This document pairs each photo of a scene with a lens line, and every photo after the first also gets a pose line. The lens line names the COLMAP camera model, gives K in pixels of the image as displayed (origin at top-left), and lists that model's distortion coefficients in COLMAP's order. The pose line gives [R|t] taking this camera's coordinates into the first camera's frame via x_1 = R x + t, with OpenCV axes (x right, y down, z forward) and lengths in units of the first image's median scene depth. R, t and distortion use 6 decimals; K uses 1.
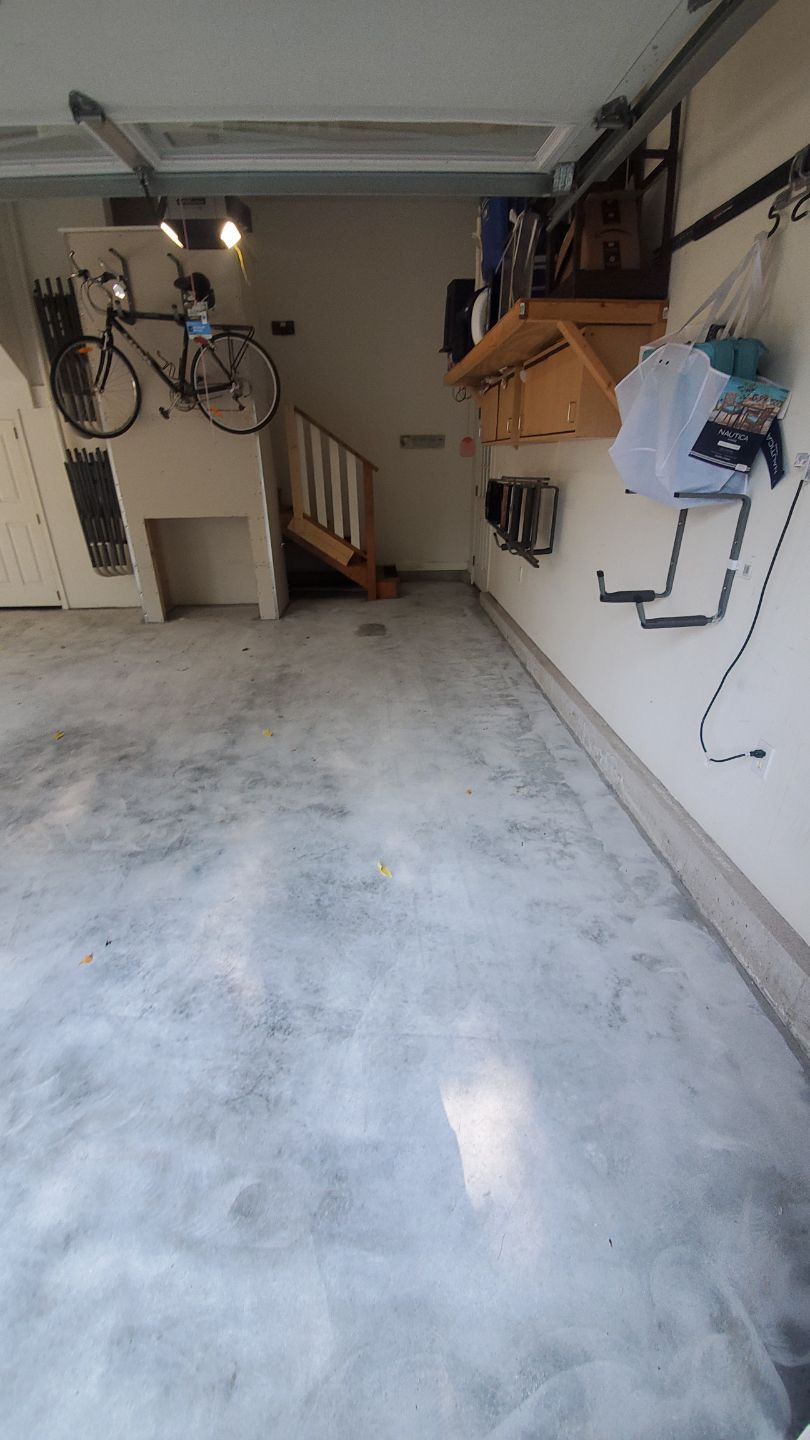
lens RADIAL K [[568.2, 0, 407.9], [0, 568.2, 736.2], [0, 0, 1]] dist [0.017660, -0.019985]
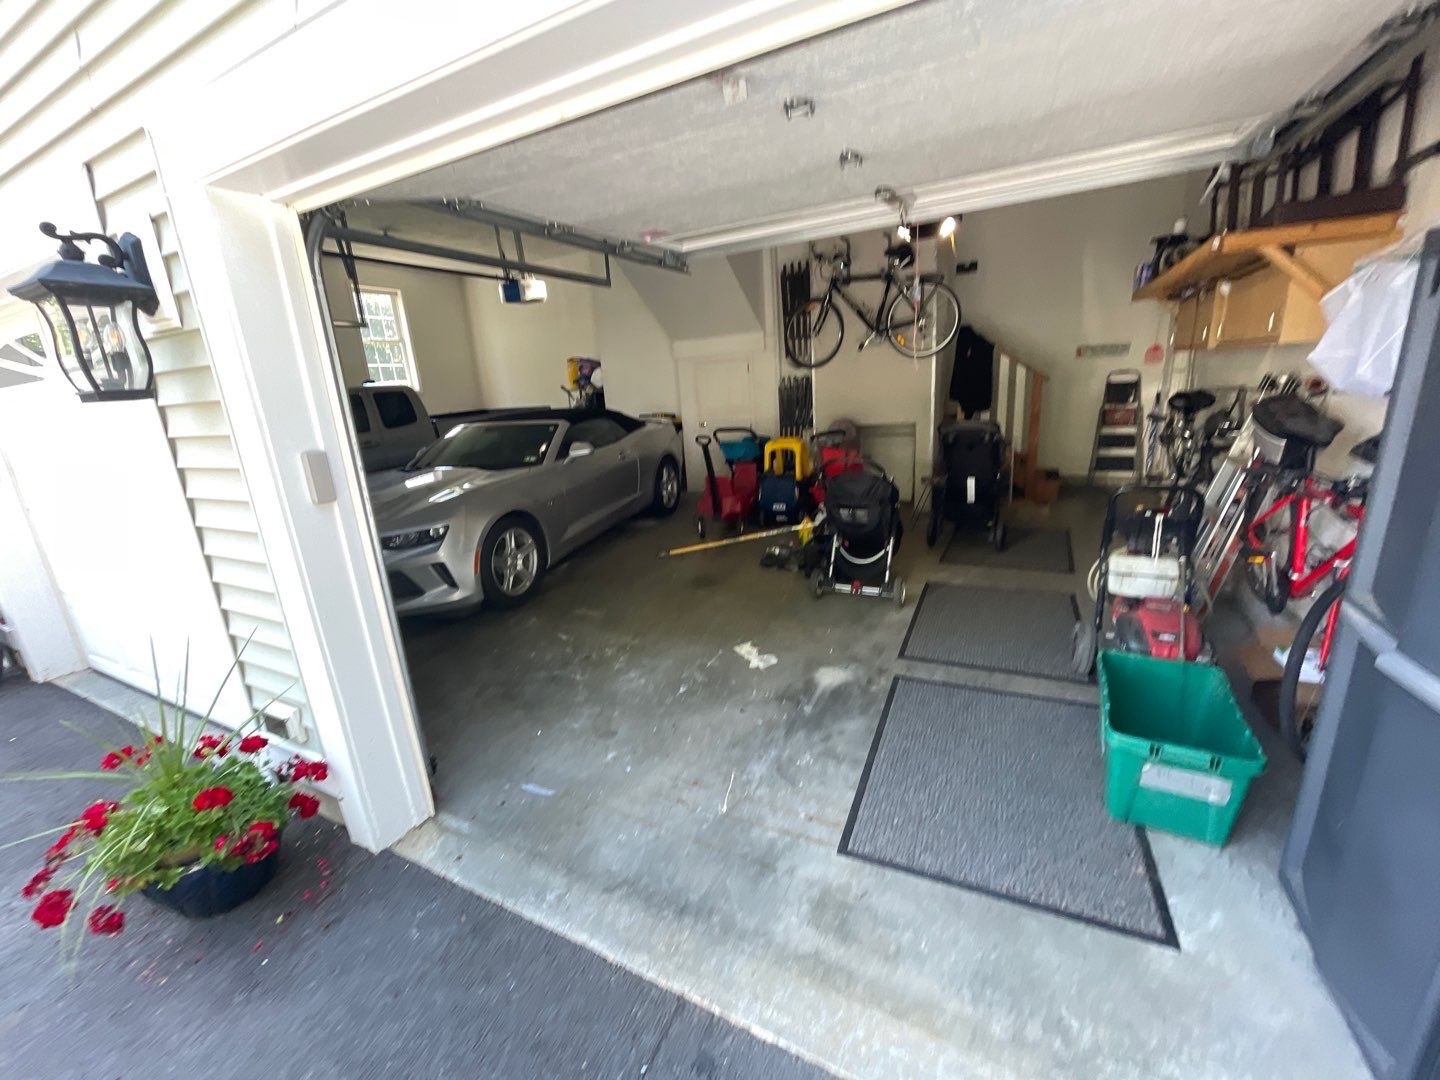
lens RADIAL K [[584.4, 0, 717.2], [0, 584.4, 539.1], [0, 0, 1]] dist [-0.000159, -0.000102]
pose [[0.857235, 0.087525, -0.507432, -0.007985], [-0.176418, 0.975728, -0.129733, 0.131486], [0.483761, 0.200732, 0.851869, -0.305098]]
